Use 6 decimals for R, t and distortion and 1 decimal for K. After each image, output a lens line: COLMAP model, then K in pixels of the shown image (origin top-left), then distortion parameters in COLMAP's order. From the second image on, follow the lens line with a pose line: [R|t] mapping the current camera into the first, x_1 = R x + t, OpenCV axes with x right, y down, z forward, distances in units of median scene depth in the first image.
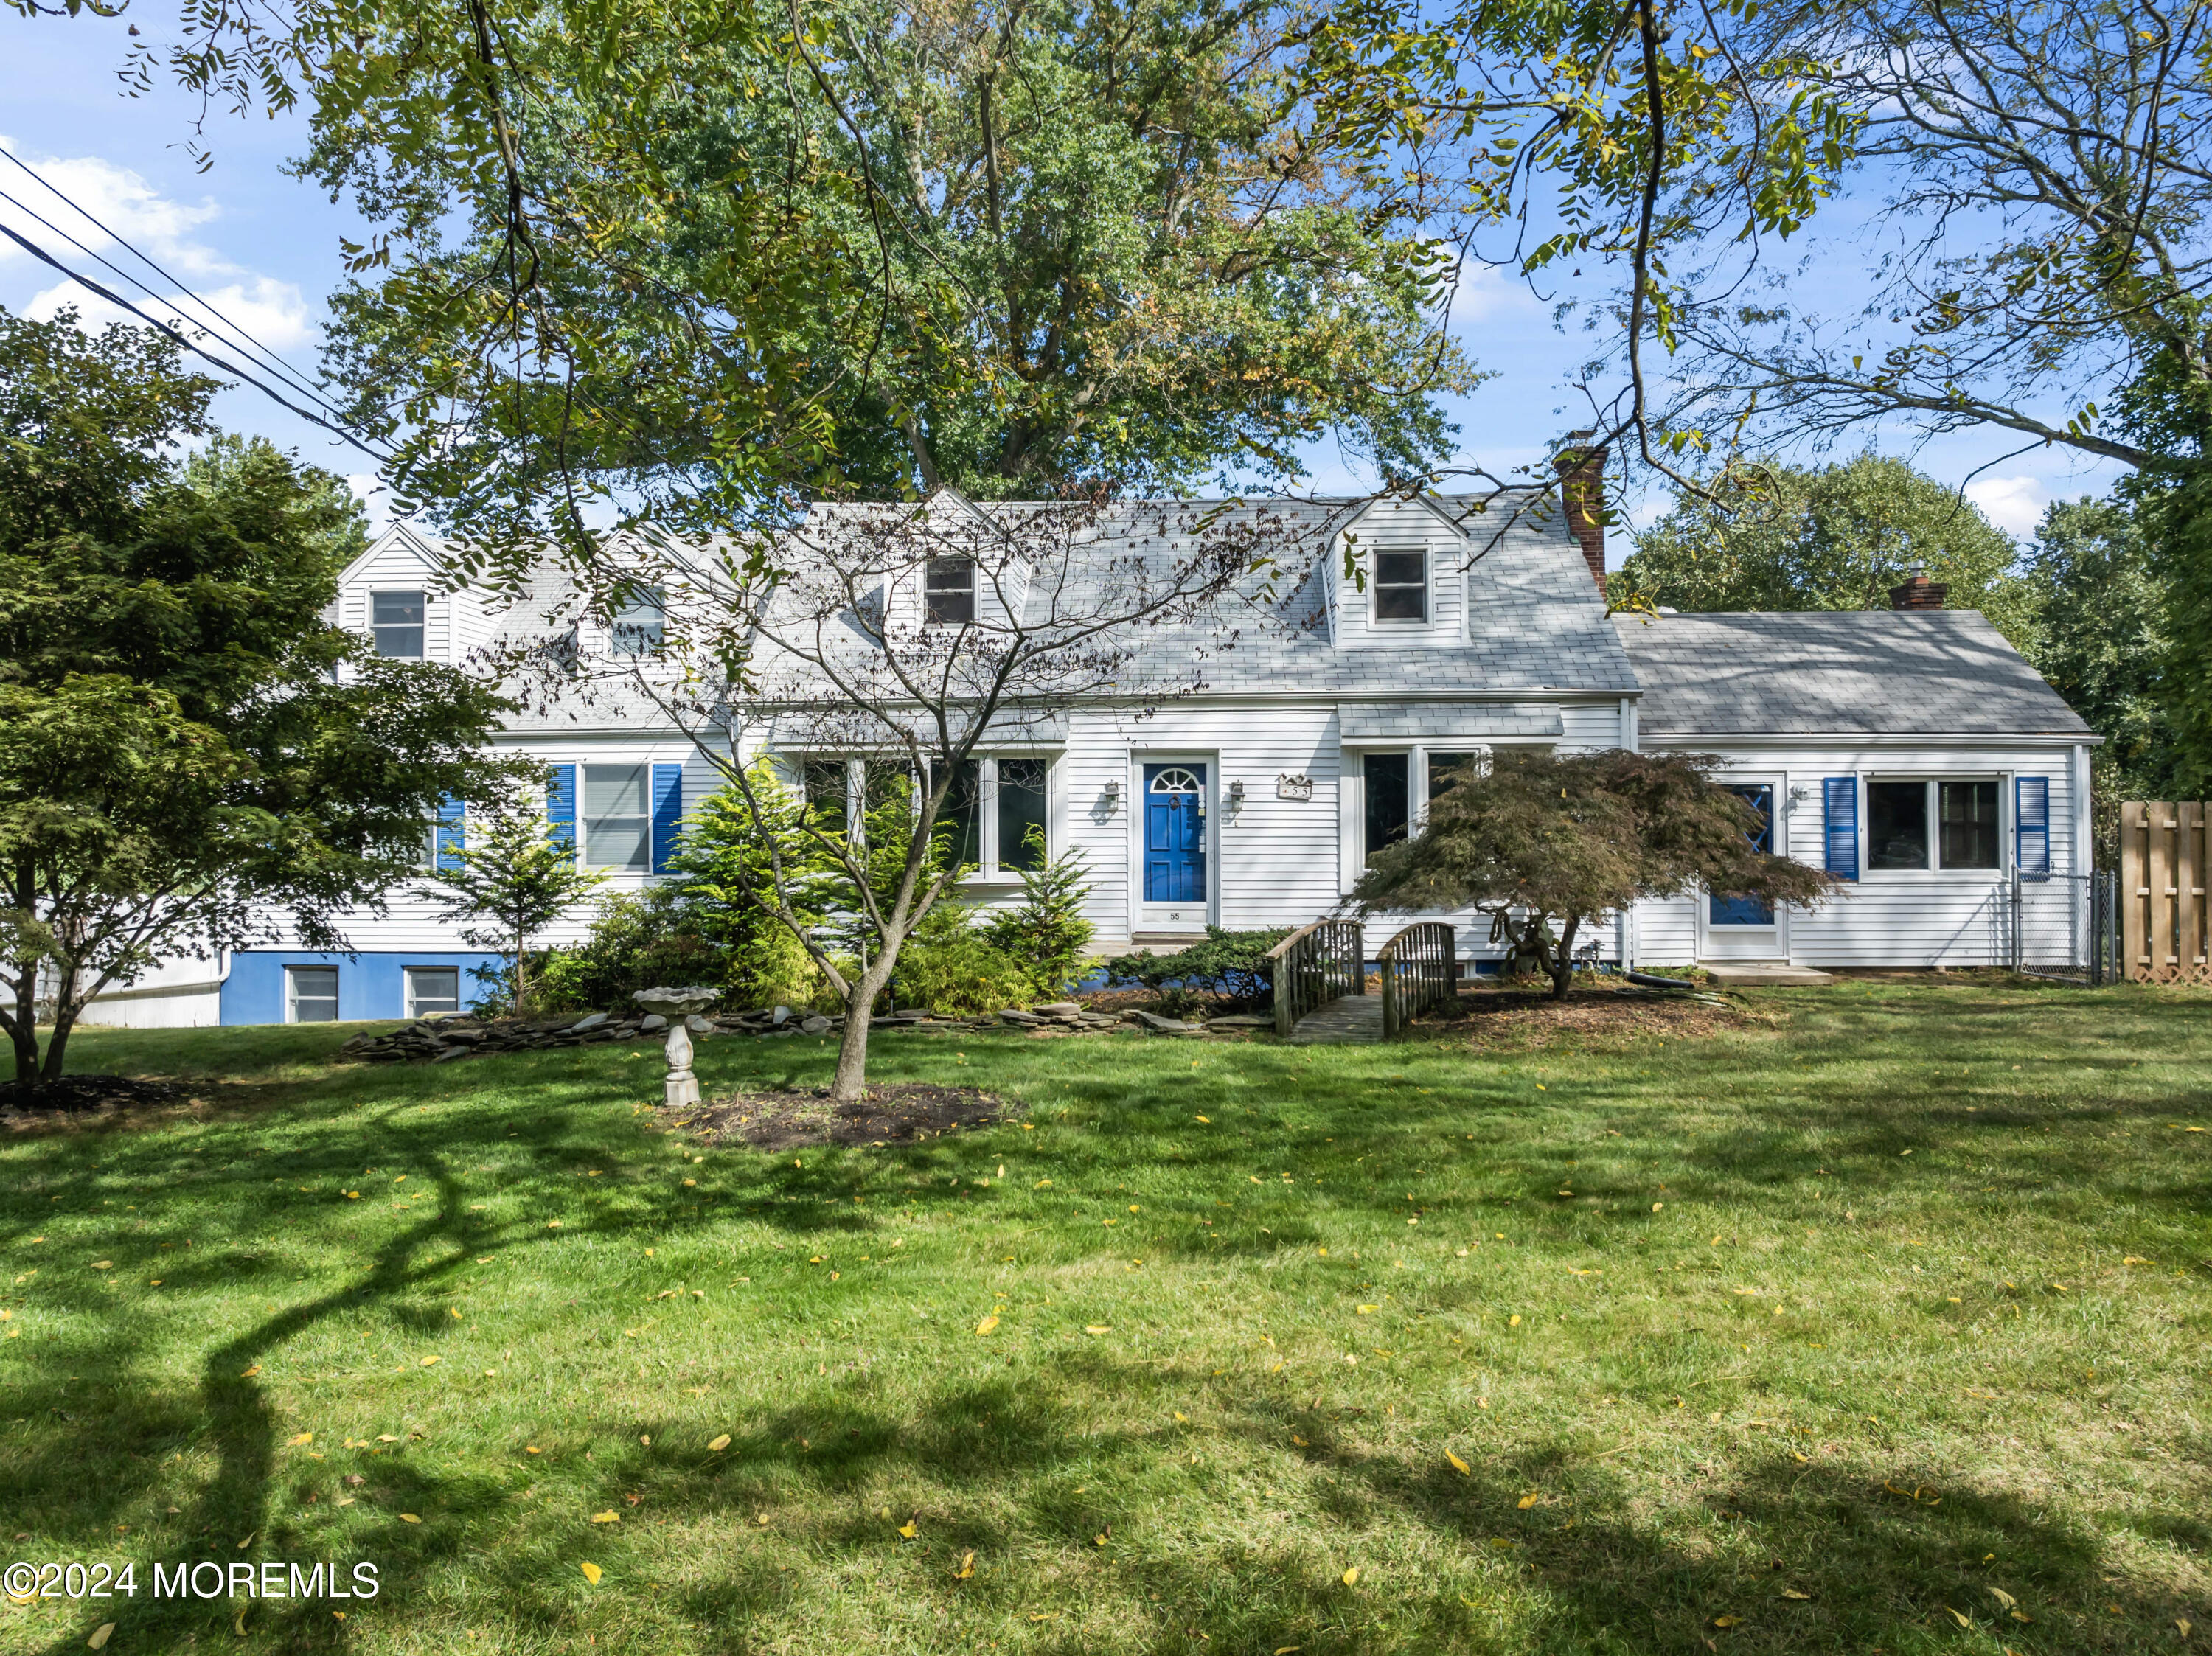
lens RADIAL K [[1536.3, 0, 1105.9], [0, 1536.3, 791.4], [0, 0, 1]] dist [-0.029688, 0.000157]
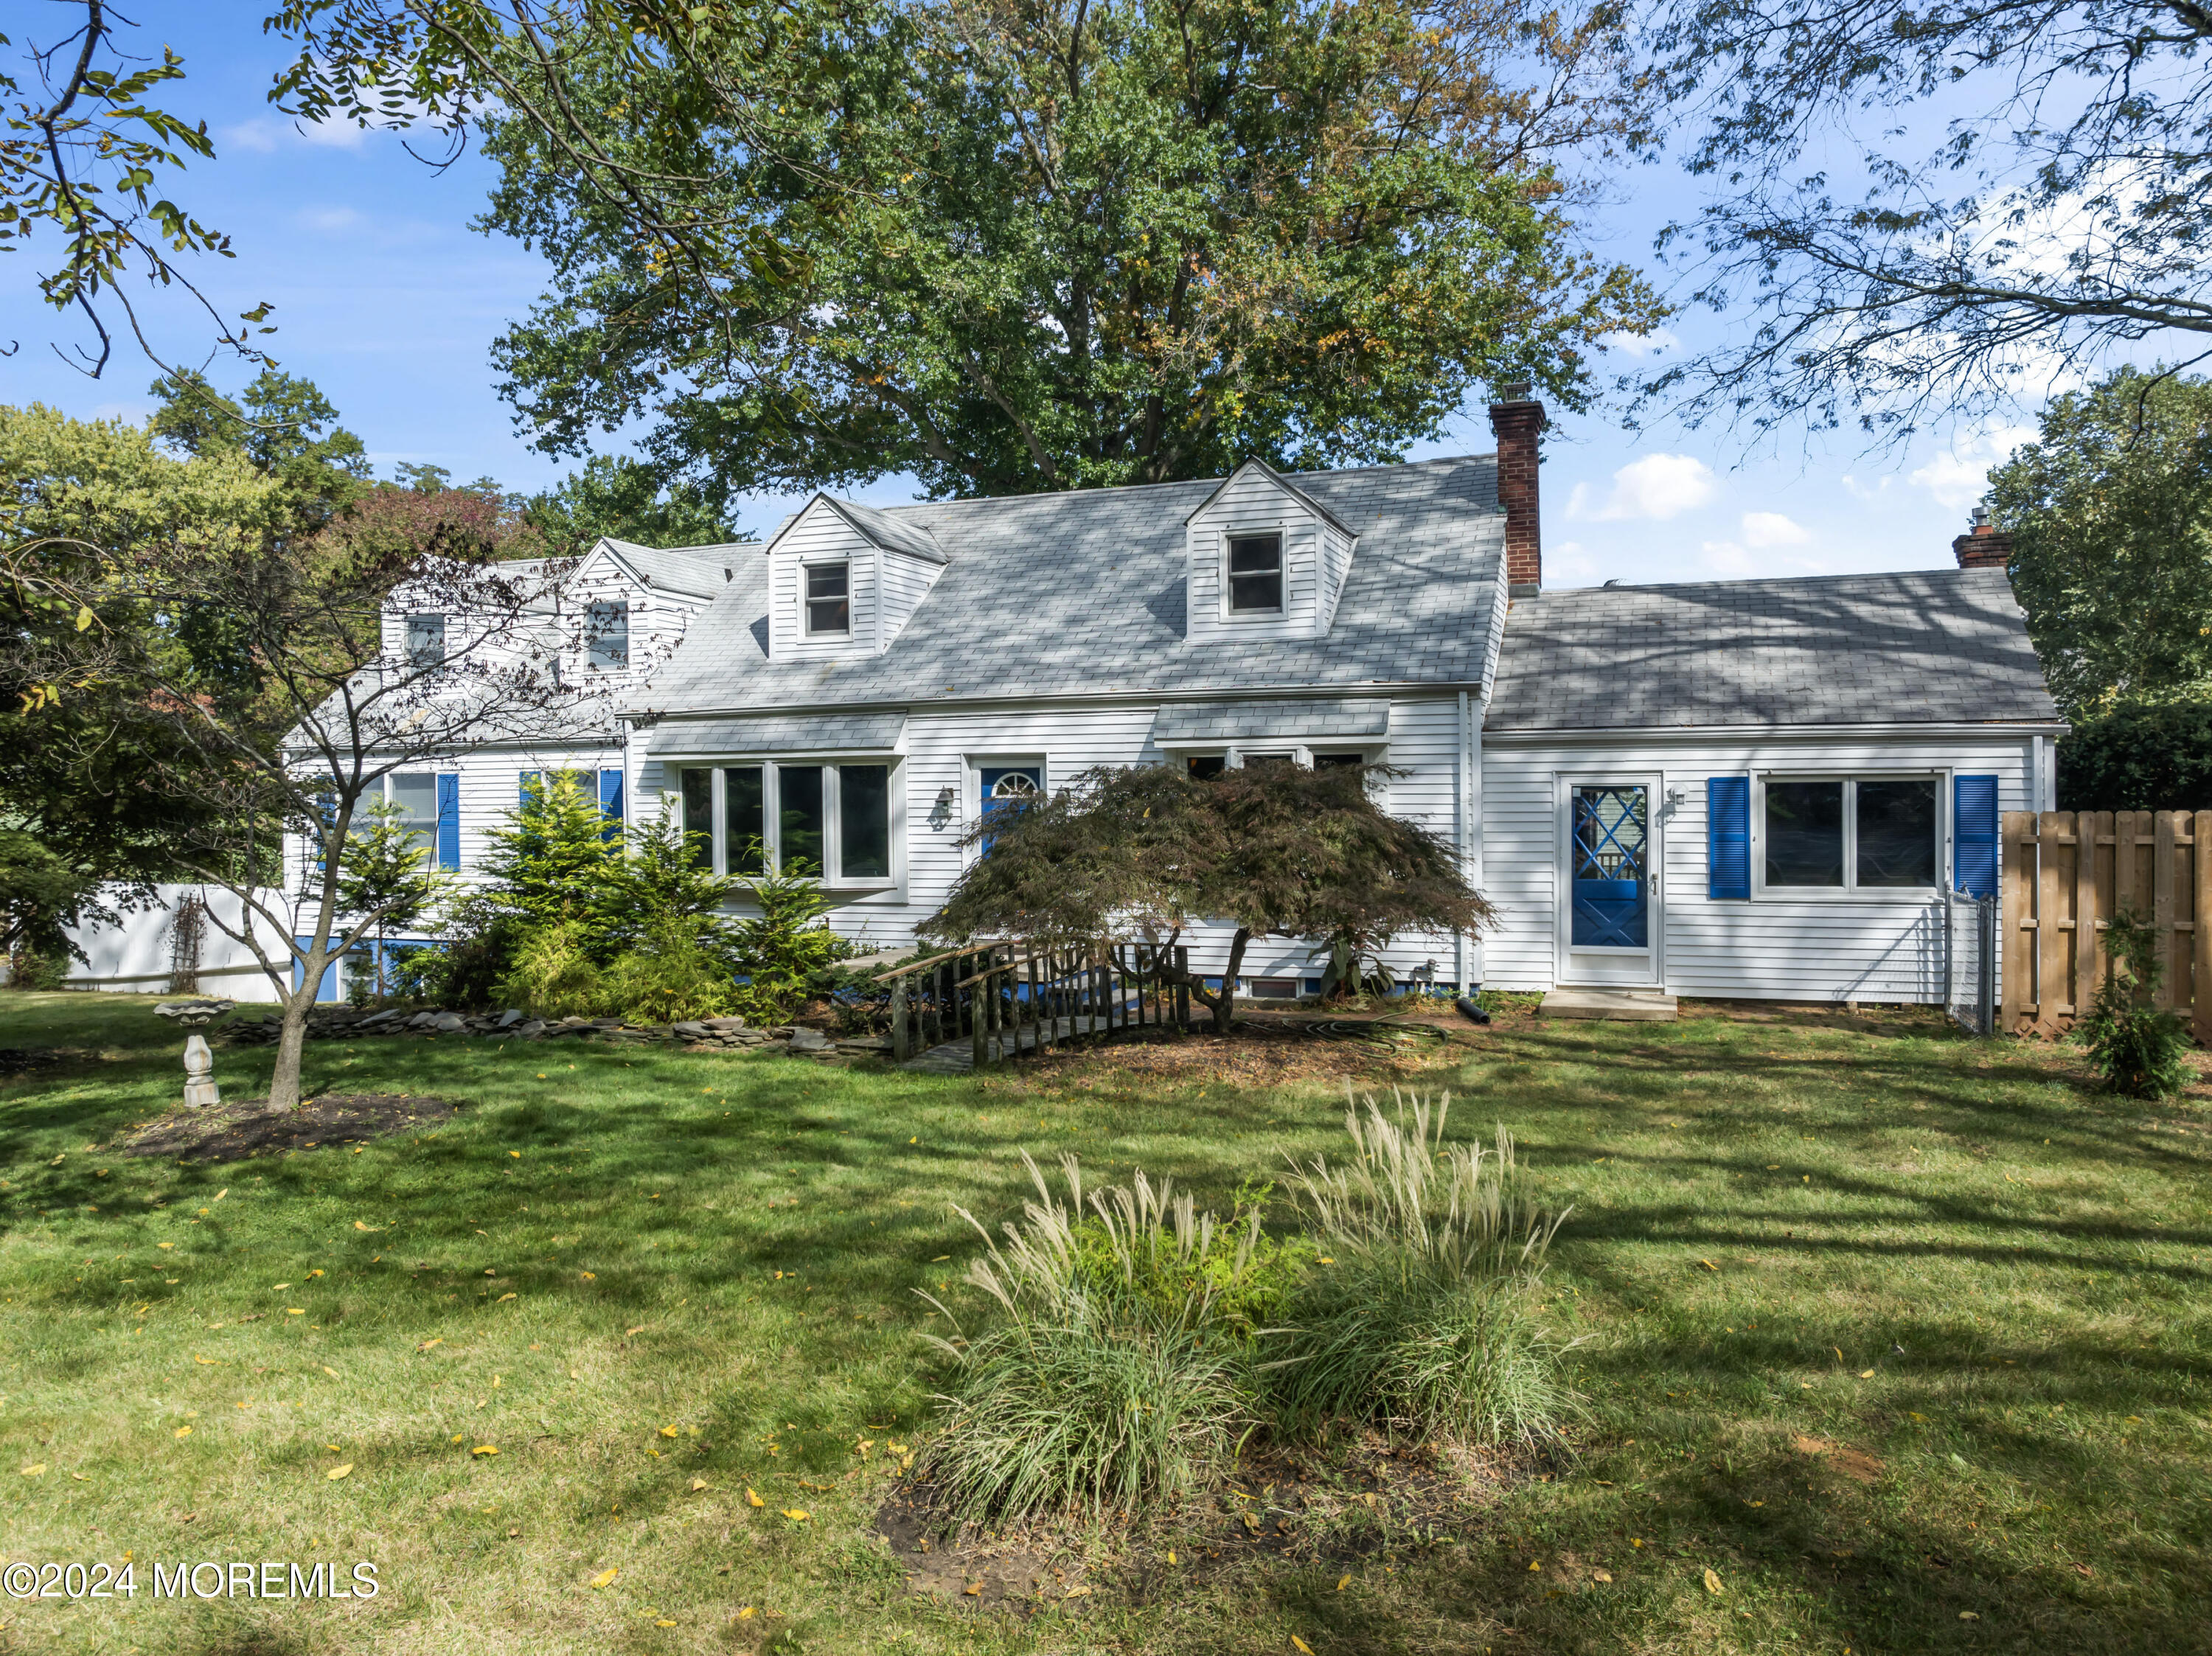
lens RADIAL K [[1529.5, 0, 1184.4], [0, 1529.5, 827.8], [0, 0, 1]] dist [0.007641, -0.086379]
pose [[0.960305, 0.001259, -0.278949, 0.426753], [0.011769, 0.998917, 0.045024, -0.022860], [0.278703, -0.046520, 0.959250, 0.095298]]
